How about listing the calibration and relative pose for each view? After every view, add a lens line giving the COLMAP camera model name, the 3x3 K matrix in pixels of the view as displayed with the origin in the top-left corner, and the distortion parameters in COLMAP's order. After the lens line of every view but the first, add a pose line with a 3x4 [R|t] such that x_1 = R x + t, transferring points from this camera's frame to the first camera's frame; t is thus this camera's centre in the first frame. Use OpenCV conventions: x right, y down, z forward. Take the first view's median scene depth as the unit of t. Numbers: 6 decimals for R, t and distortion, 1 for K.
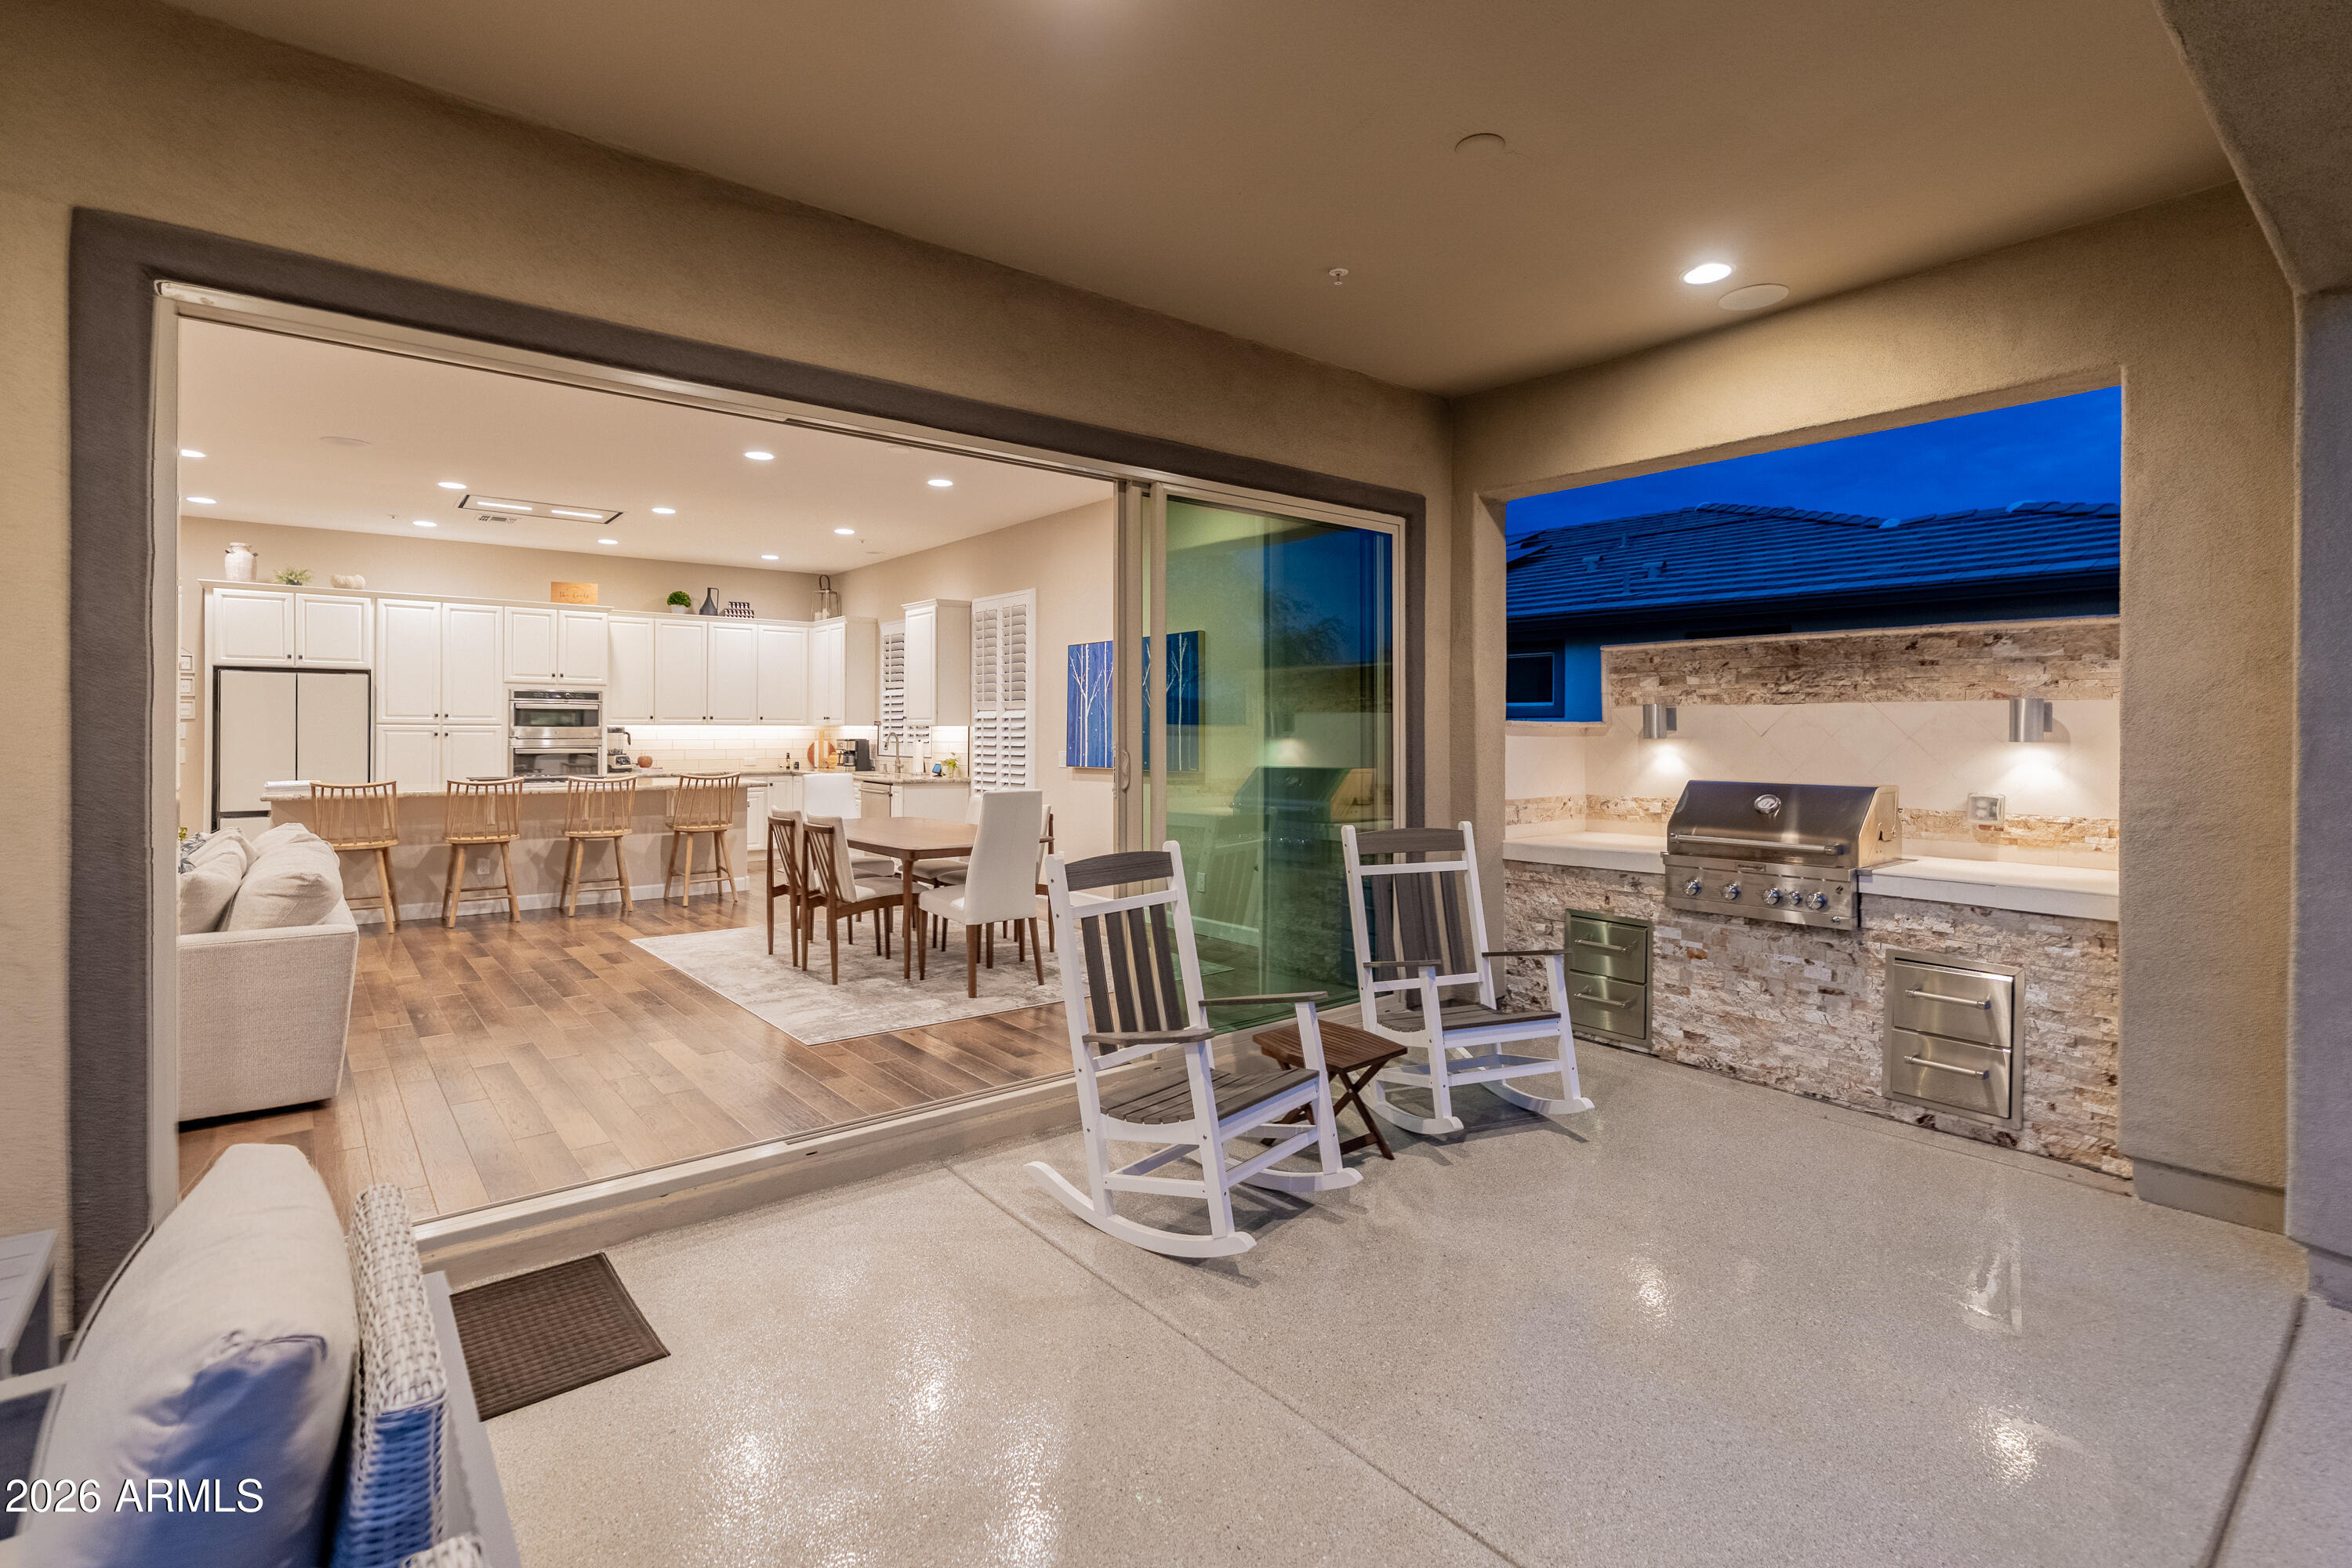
lens RADIAL K [[1099.6, 0, 1177.8], [0, 1099.6, 726.7], [0, 0, 1]] dist [-0.005173, 0.000331]
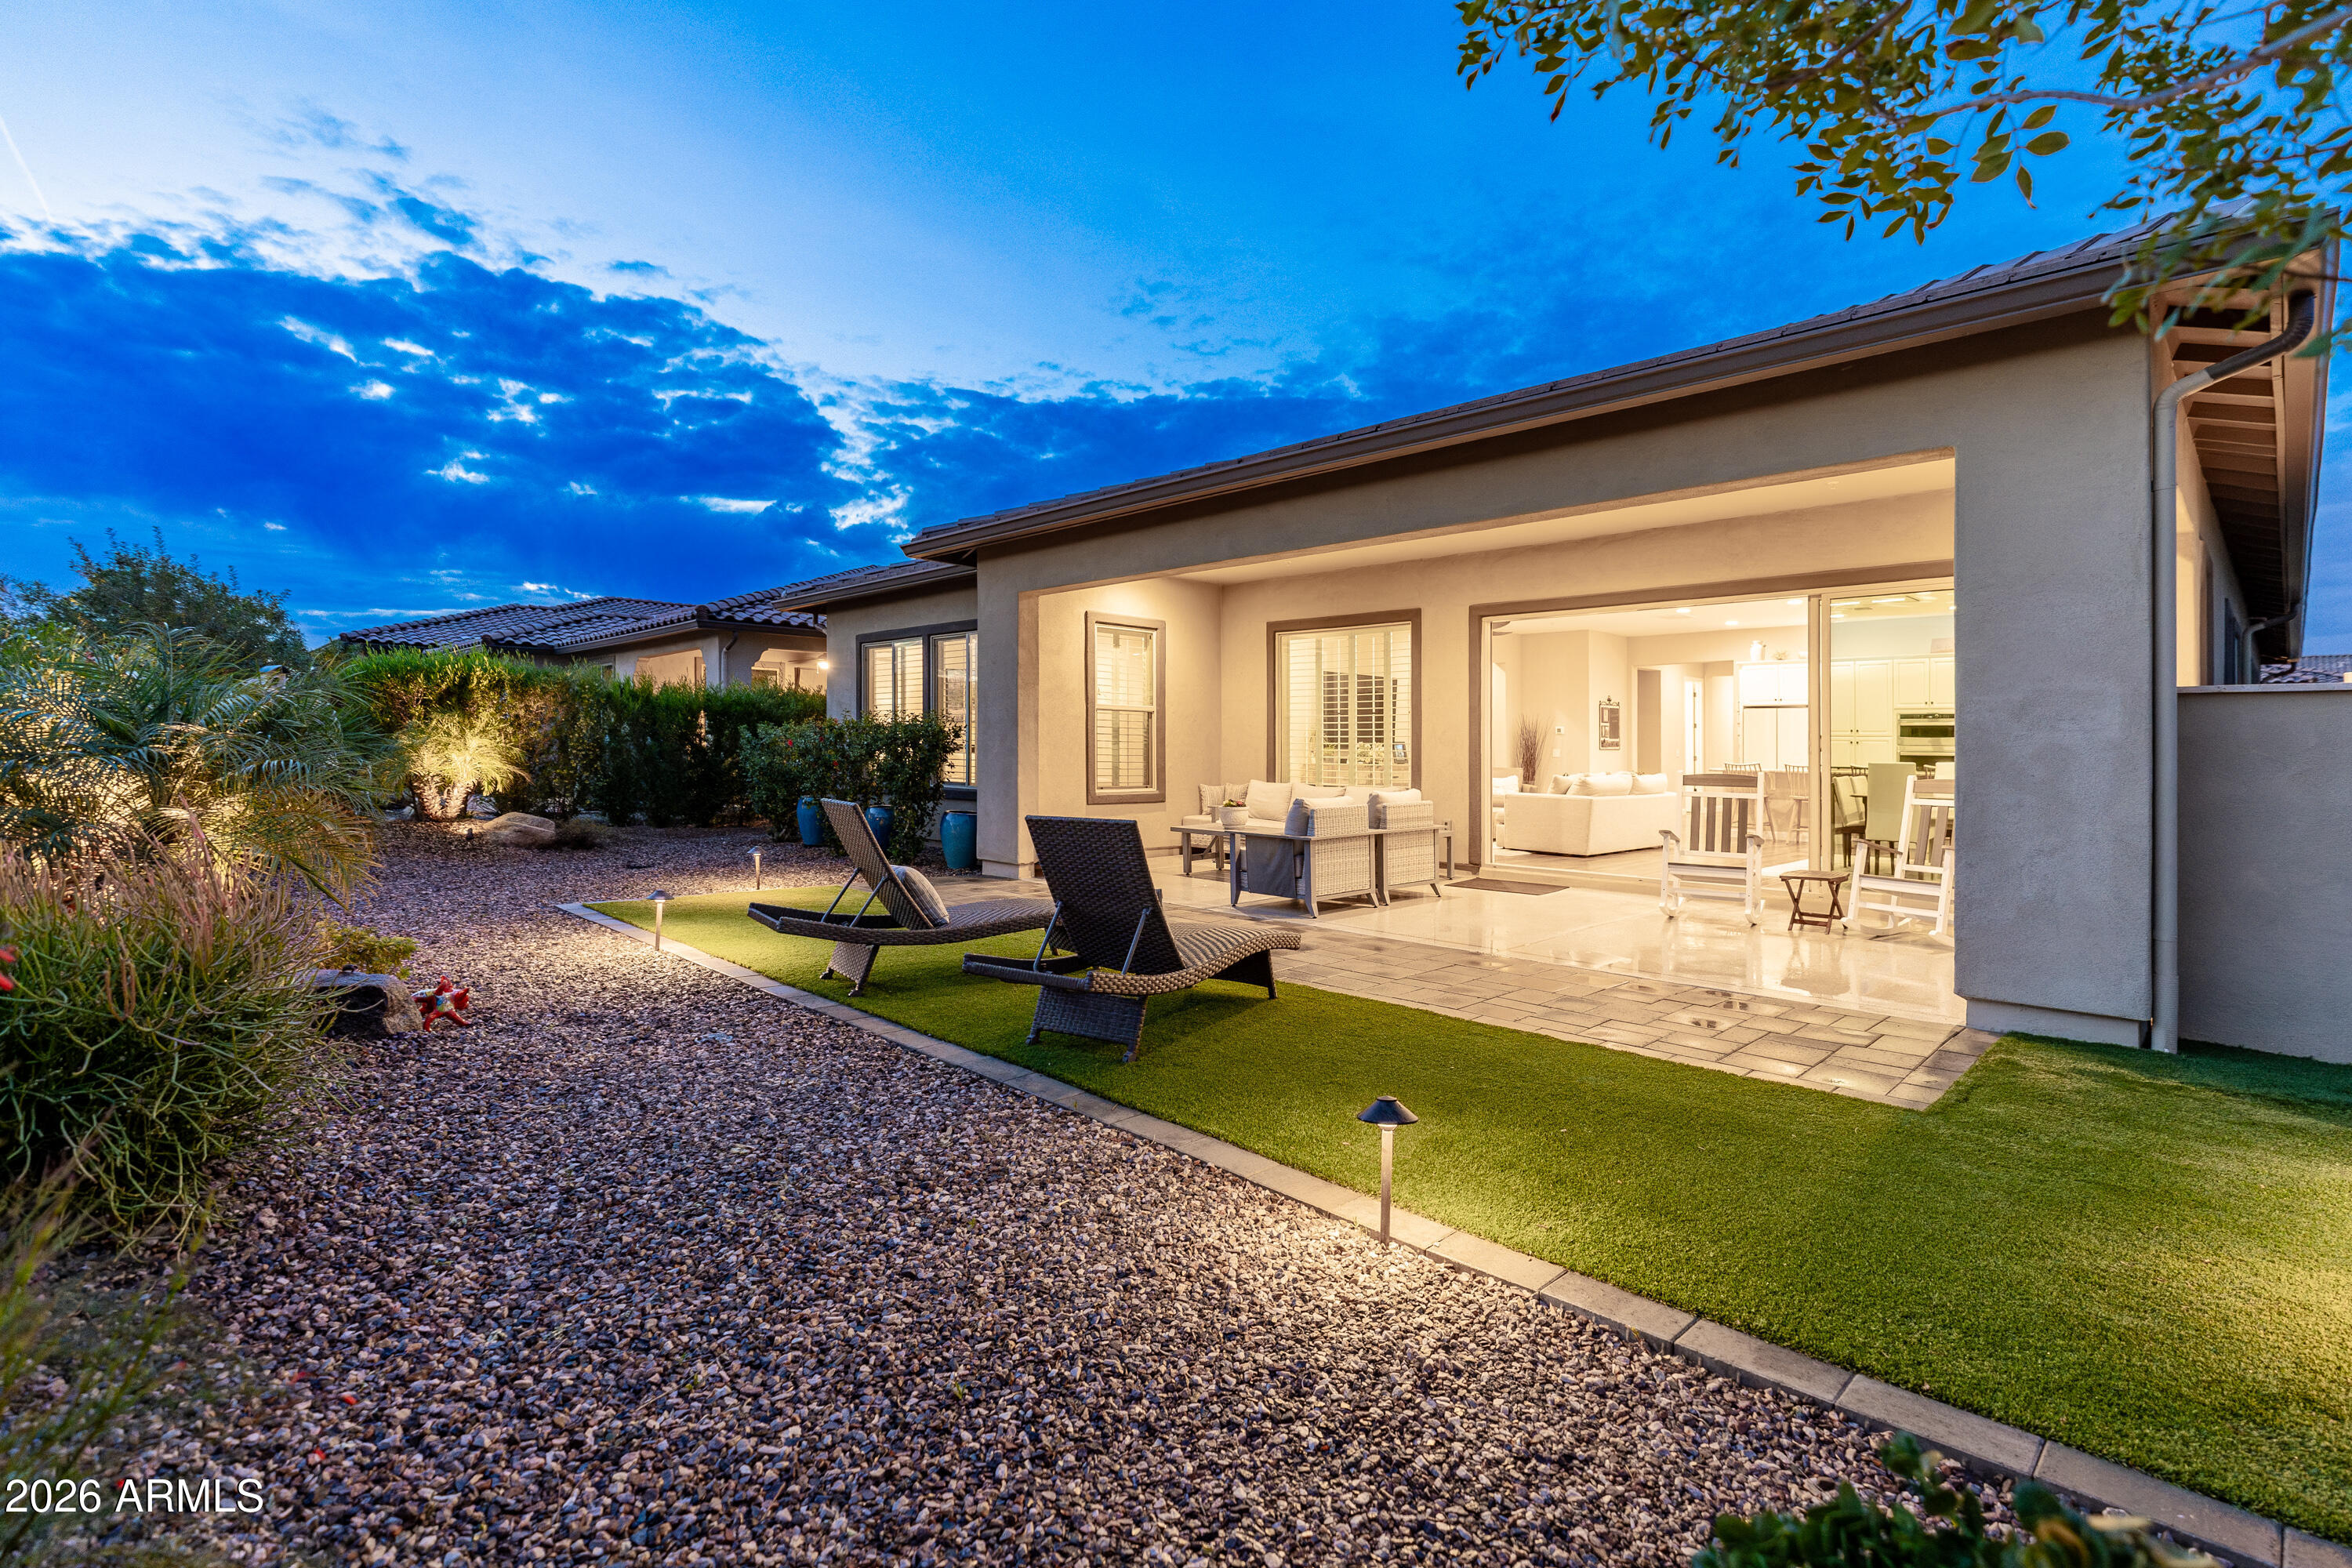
lens RADIAL K [[1099.6, 0, 1177.8], [0, 1099.6, 726.7], [0, 0, 1]] dist [-0.005173, 0.000331]
pose [[0.088510, -0.022774, -0.995815, 1.613404], [-0.009285, 0.999676, -0.023688, 0.060701], [0.996032, 0.011343, 0.088270, -0.265011]]
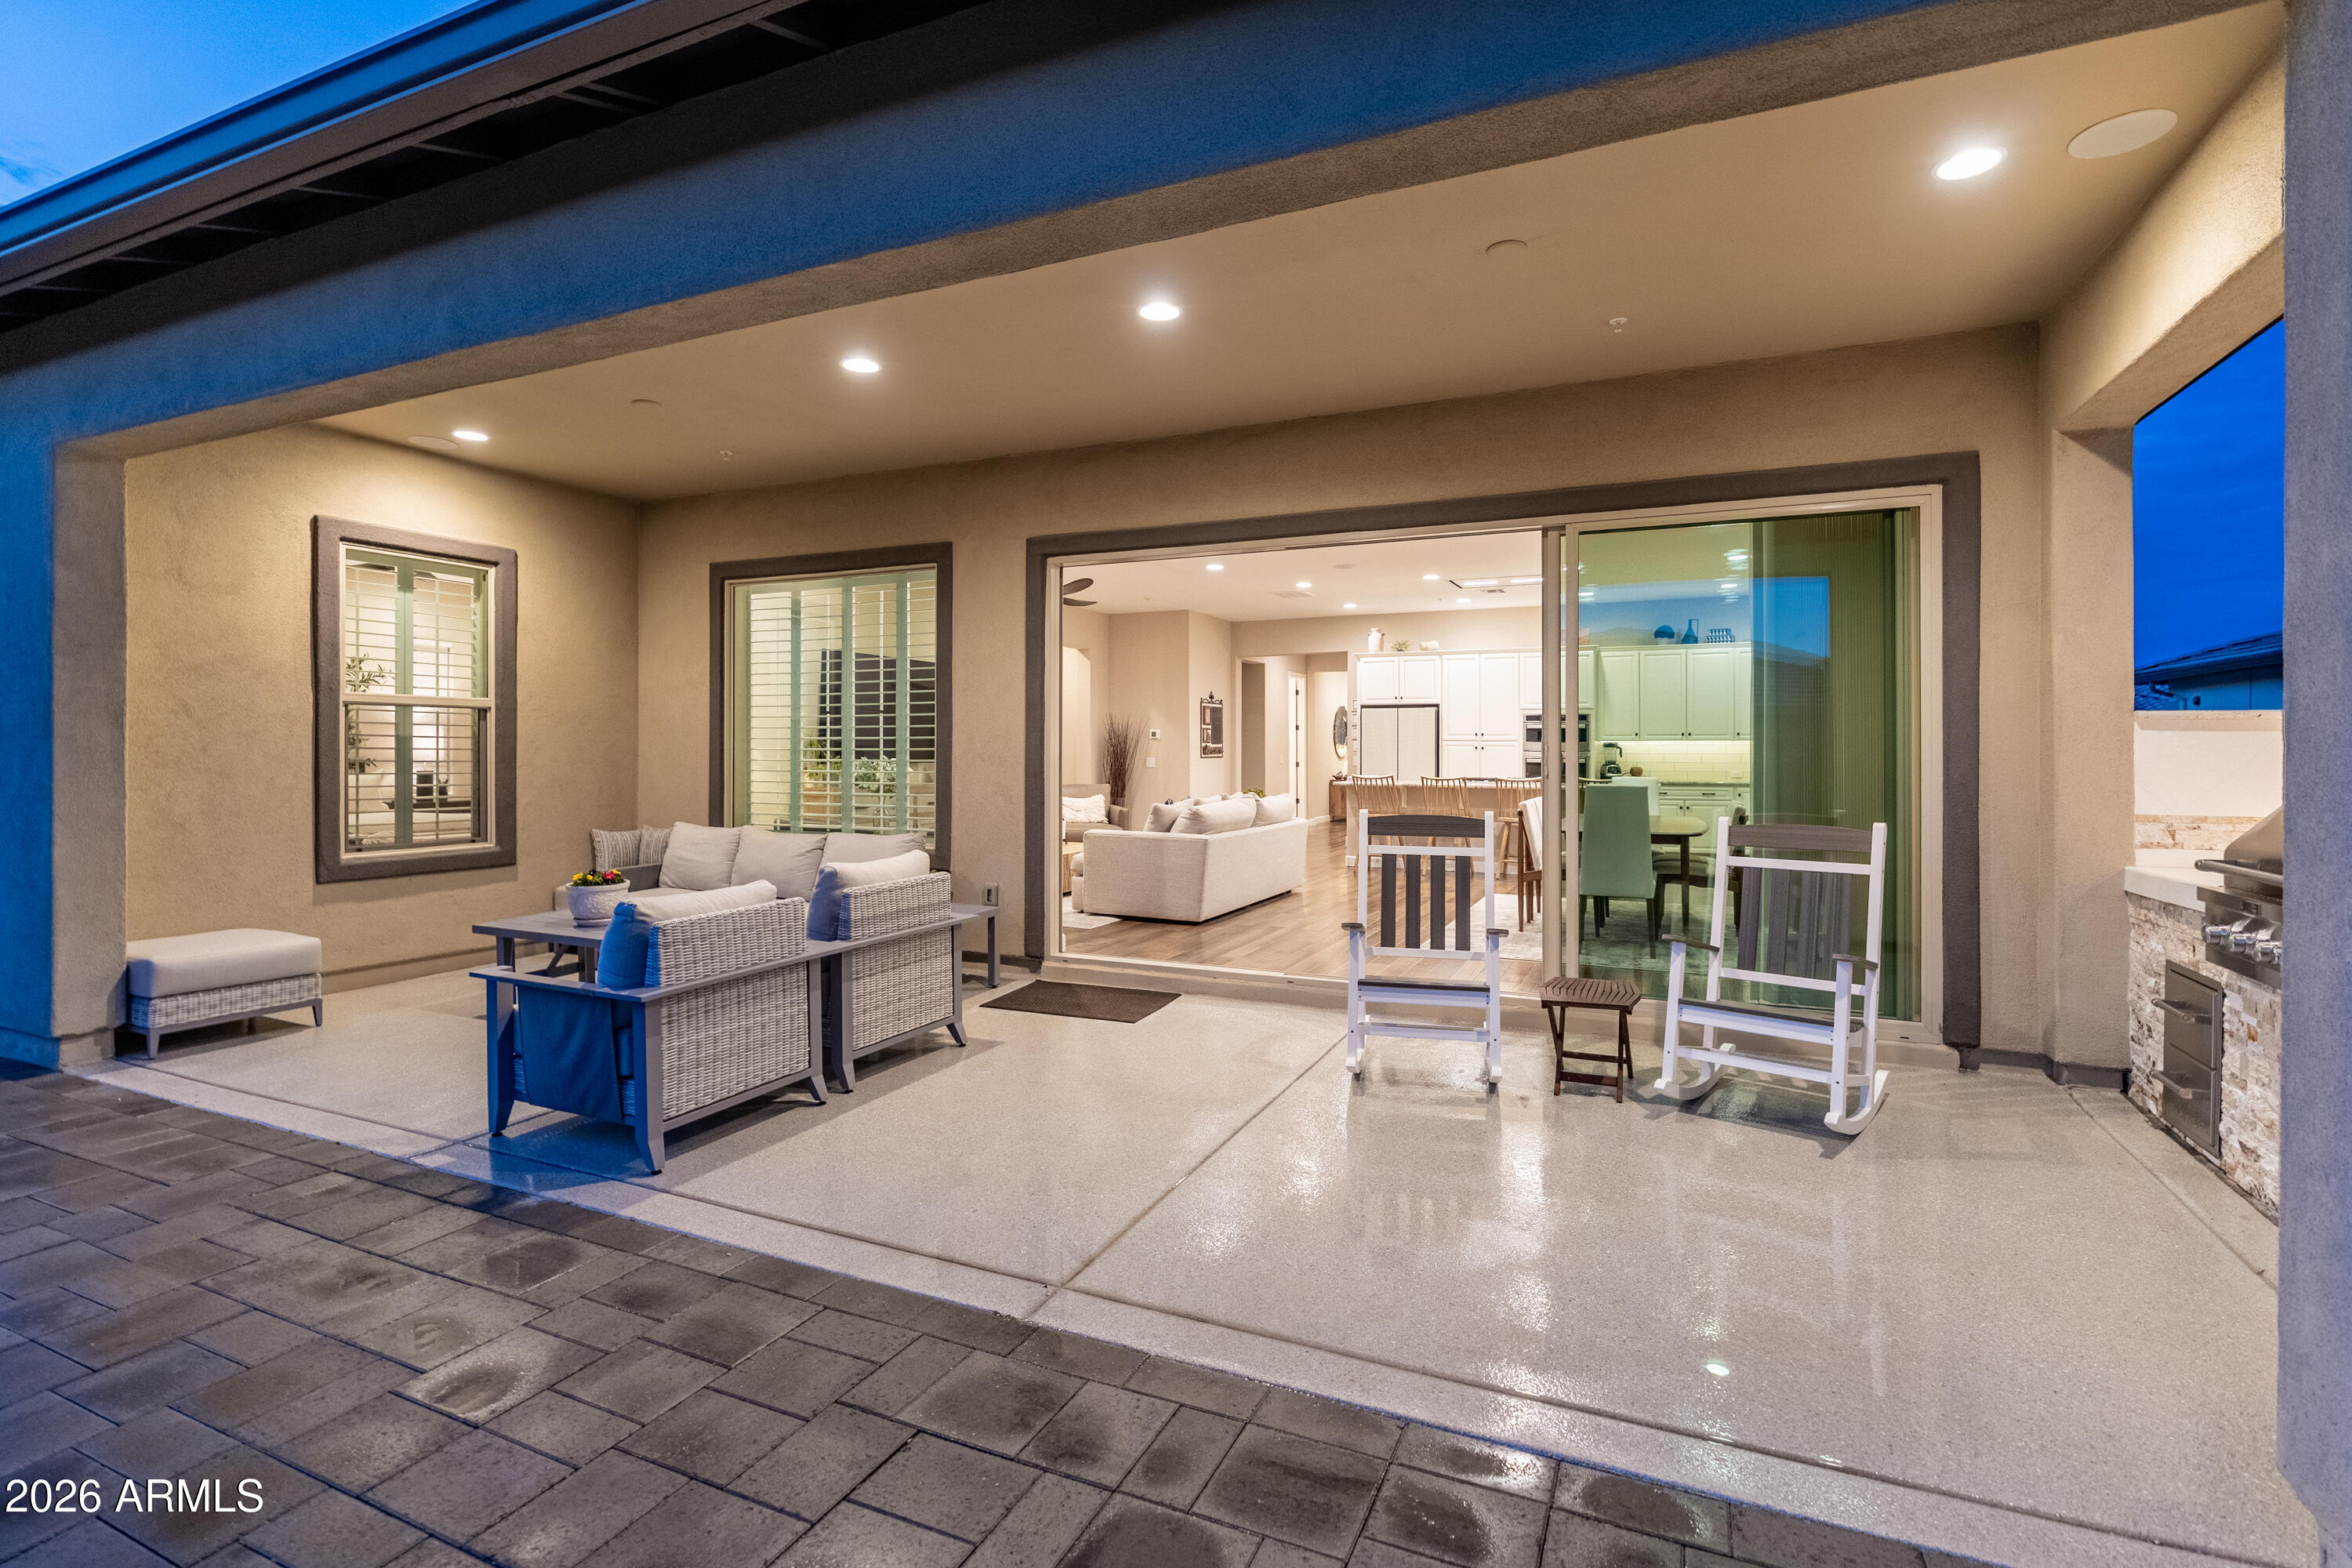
lens RADIAL K [[1090.4, 0, 1190.3], [0, 1090.4, 753.5], [0, 0, 1]] dist [-0.001729, -0.000407]
pose [[0.447759, 0.000158, -0.894154, 0.785873], [-0.000268, 1.000000, 0.000043, 0.027596], [0.894154, 0.000220, 0.447759, 0.081943]]
